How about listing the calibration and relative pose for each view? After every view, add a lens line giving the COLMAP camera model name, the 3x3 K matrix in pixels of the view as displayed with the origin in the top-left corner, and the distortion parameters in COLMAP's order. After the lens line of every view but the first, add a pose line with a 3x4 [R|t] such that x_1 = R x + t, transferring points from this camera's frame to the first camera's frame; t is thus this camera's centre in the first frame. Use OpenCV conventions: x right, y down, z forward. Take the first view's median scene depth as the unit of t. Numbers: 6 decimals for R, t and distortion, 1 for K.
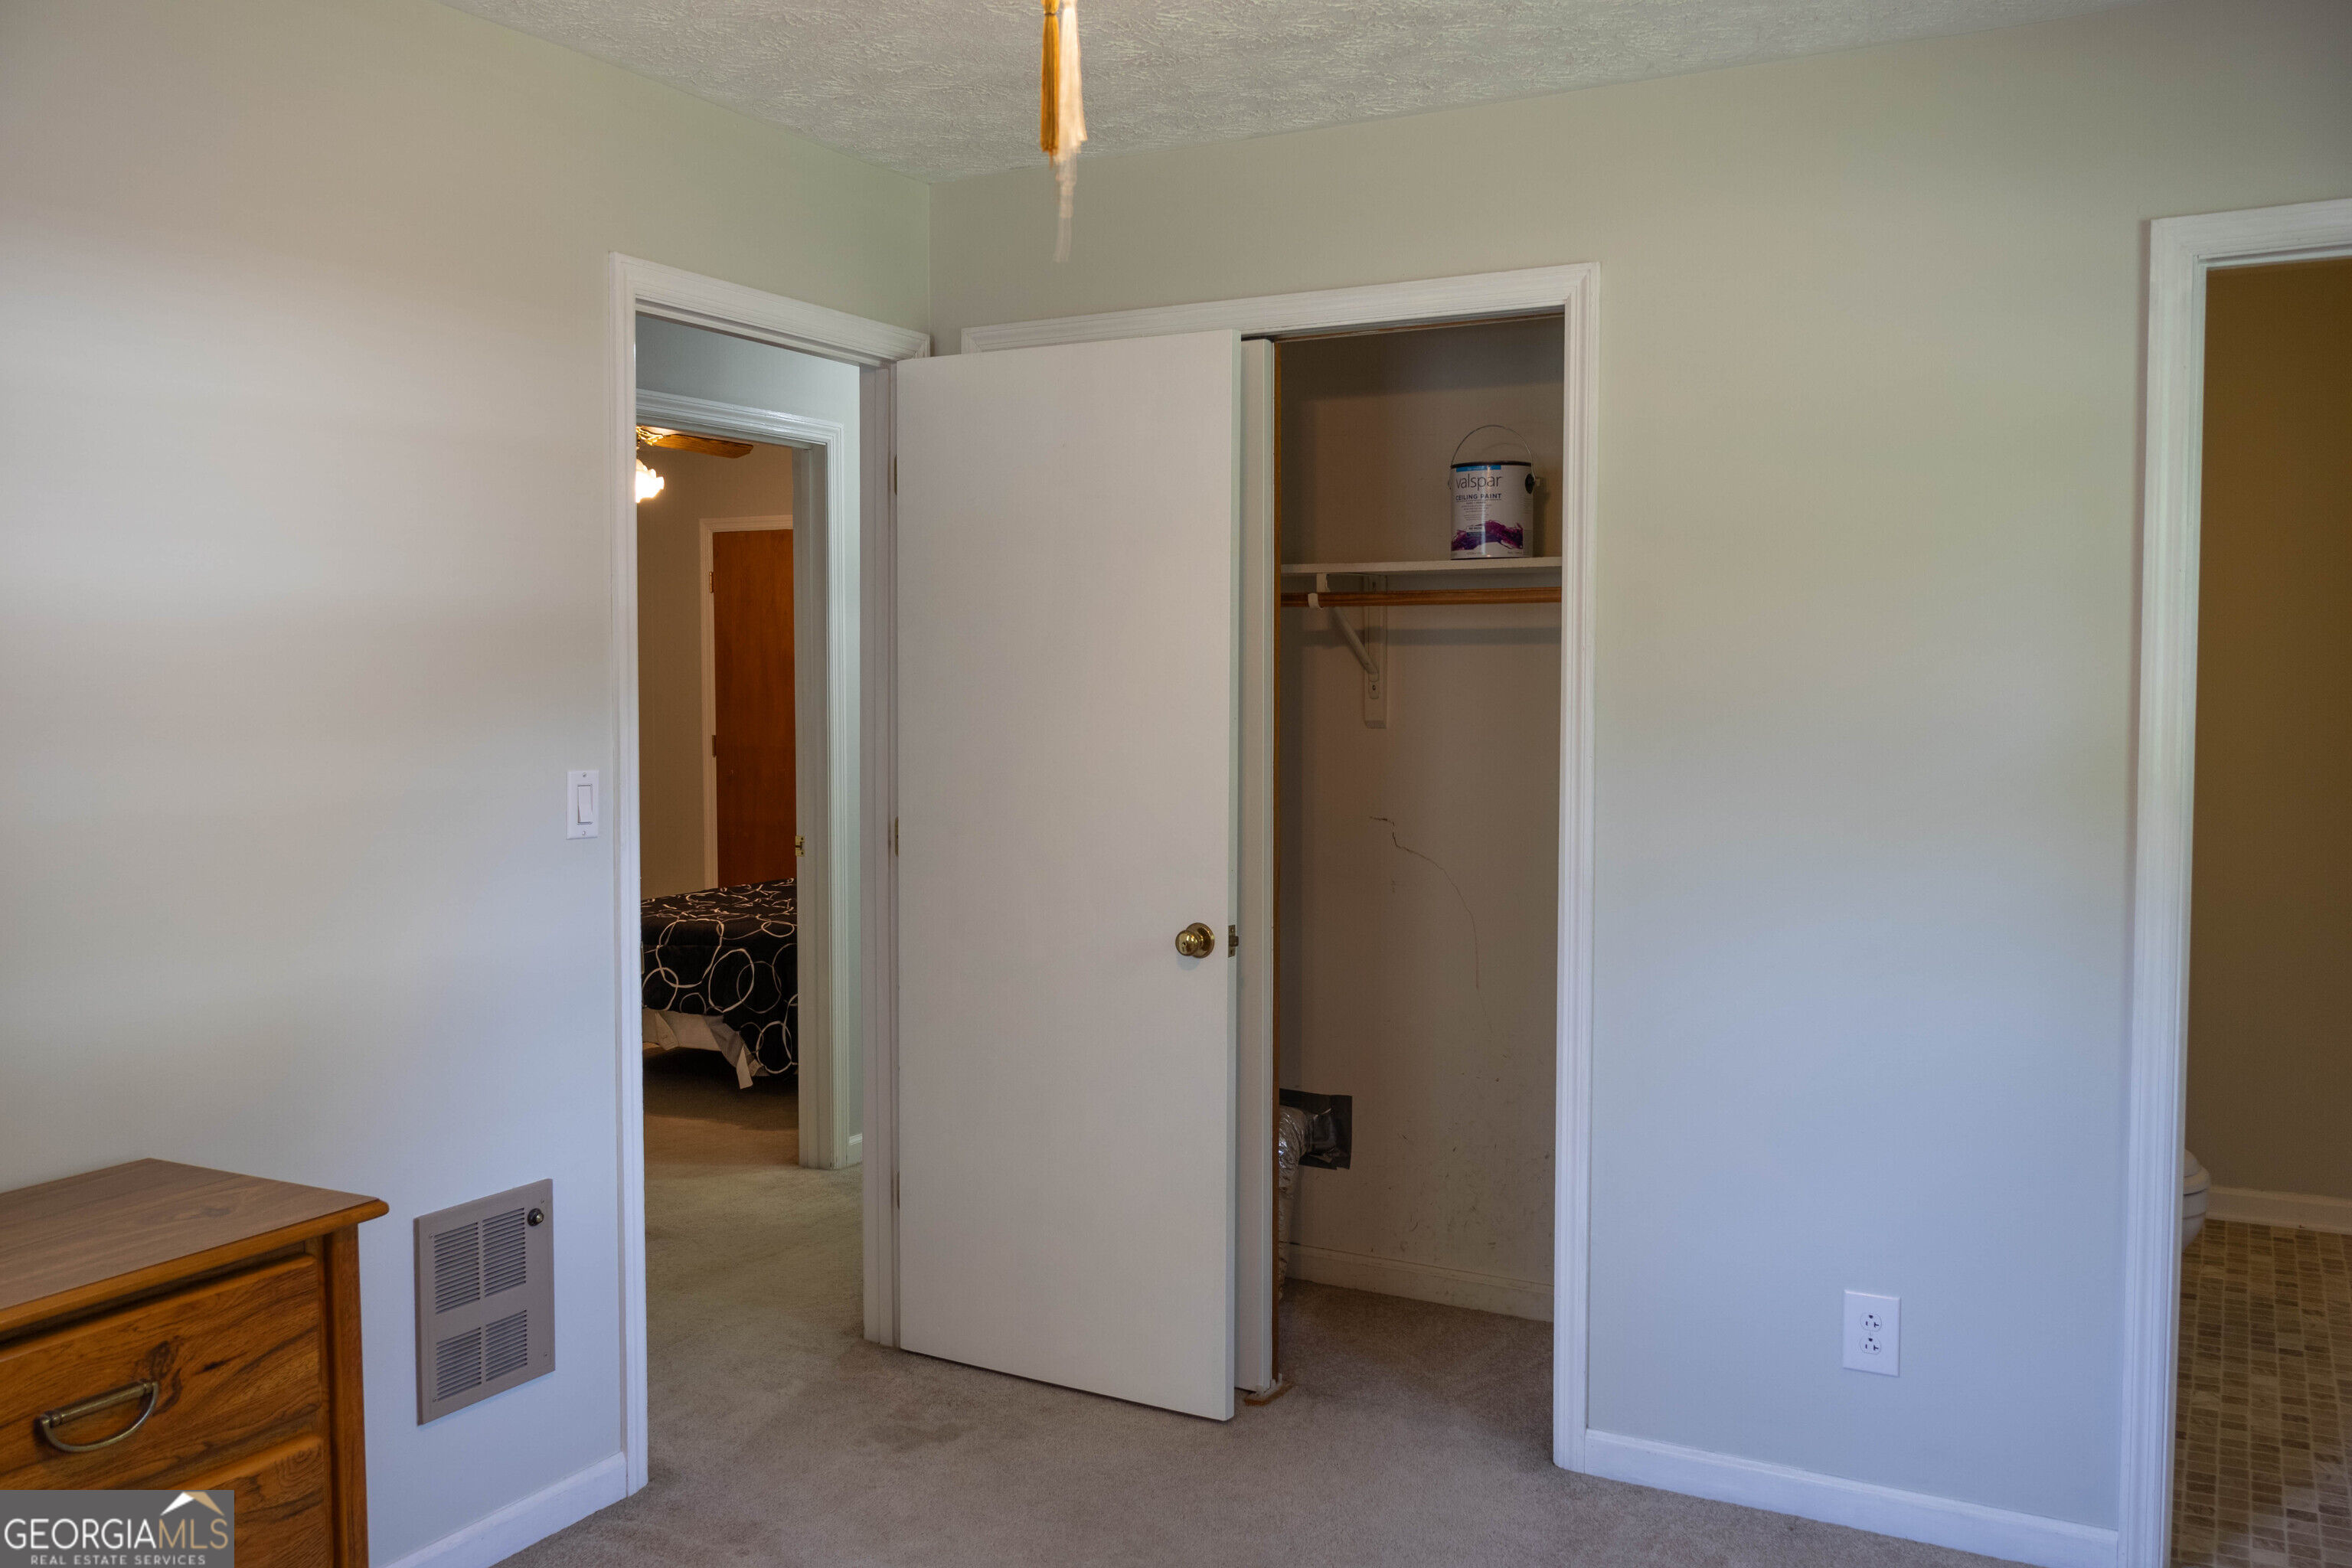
lens RADIAL K [[1962.9, 0, 1173.6], [0, 1962.9, 782.4], [0, 0, 1]] dist [-0.001266, -0.004214]
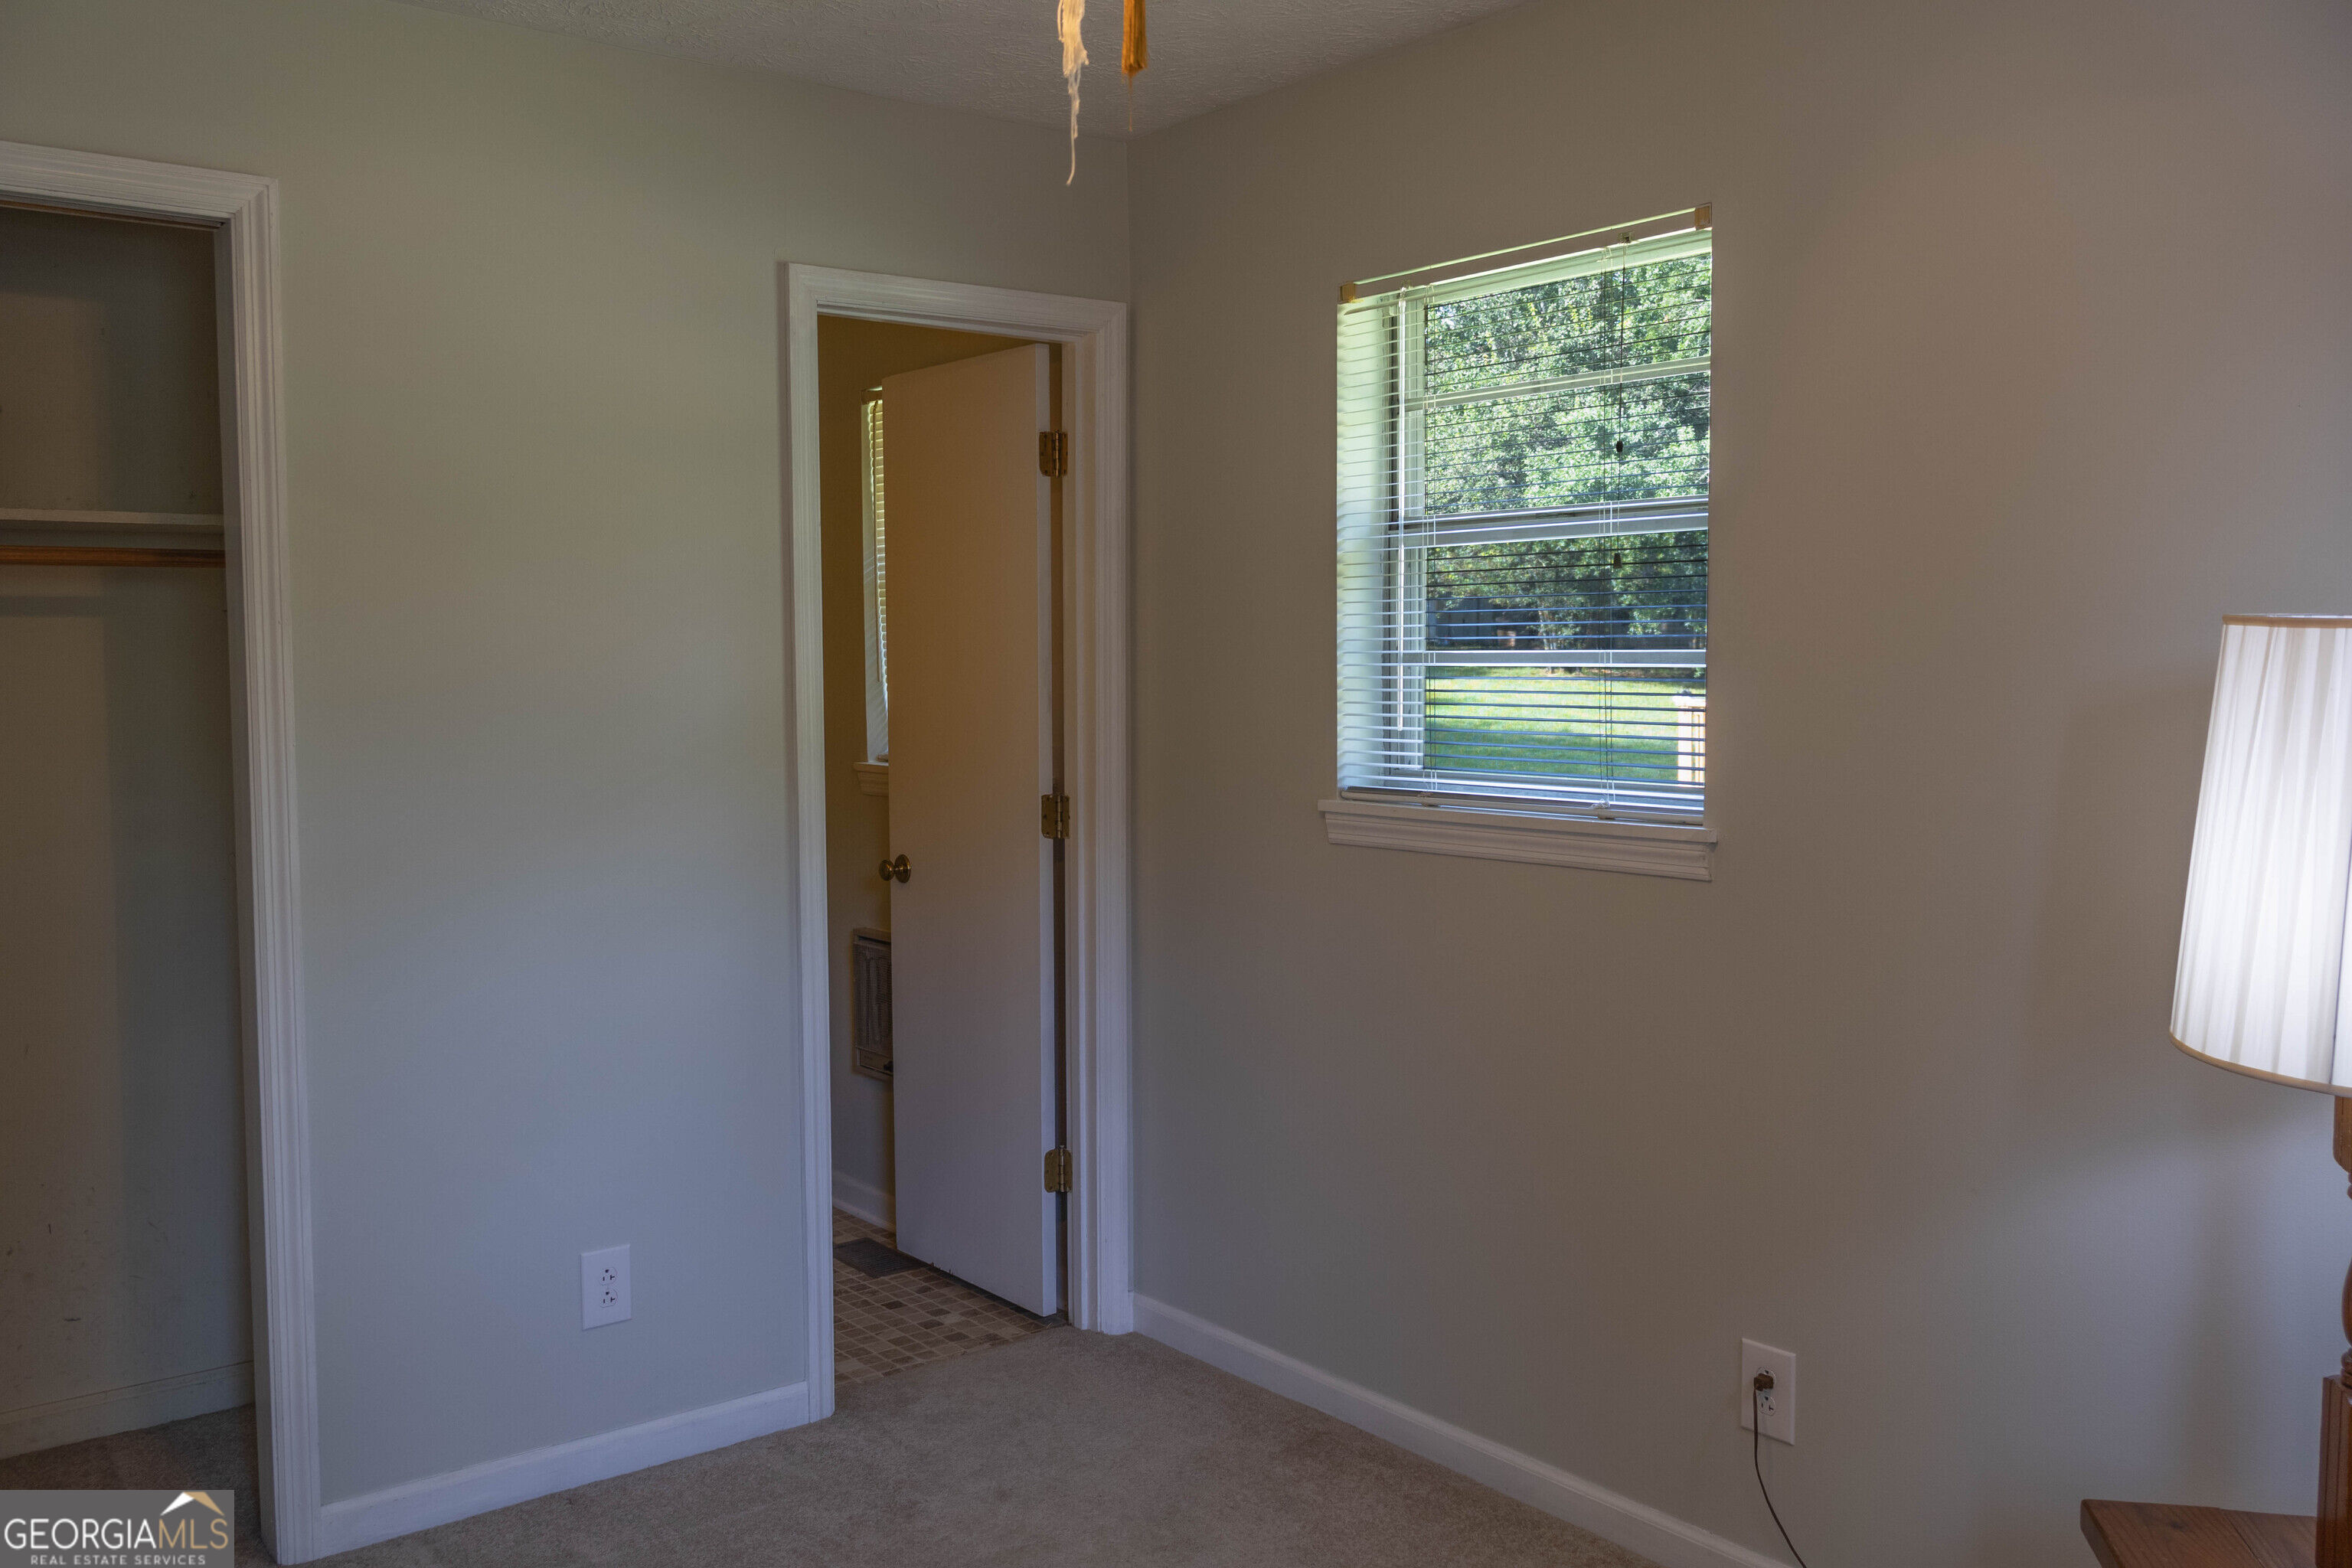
lens RADIAL K [[1962.9, 0, 1168.2], [0, 1962.9, 792.0], [0, 0, 1]] dist [-0.001266, -0.004214]
pose [[0.372204, -0.066665, 0.925754, -0.474611], [0.059097, 0.997096, 0.048043, -0.012336], [-0.926268, 0.036827, 0.375062, 0.325362]]
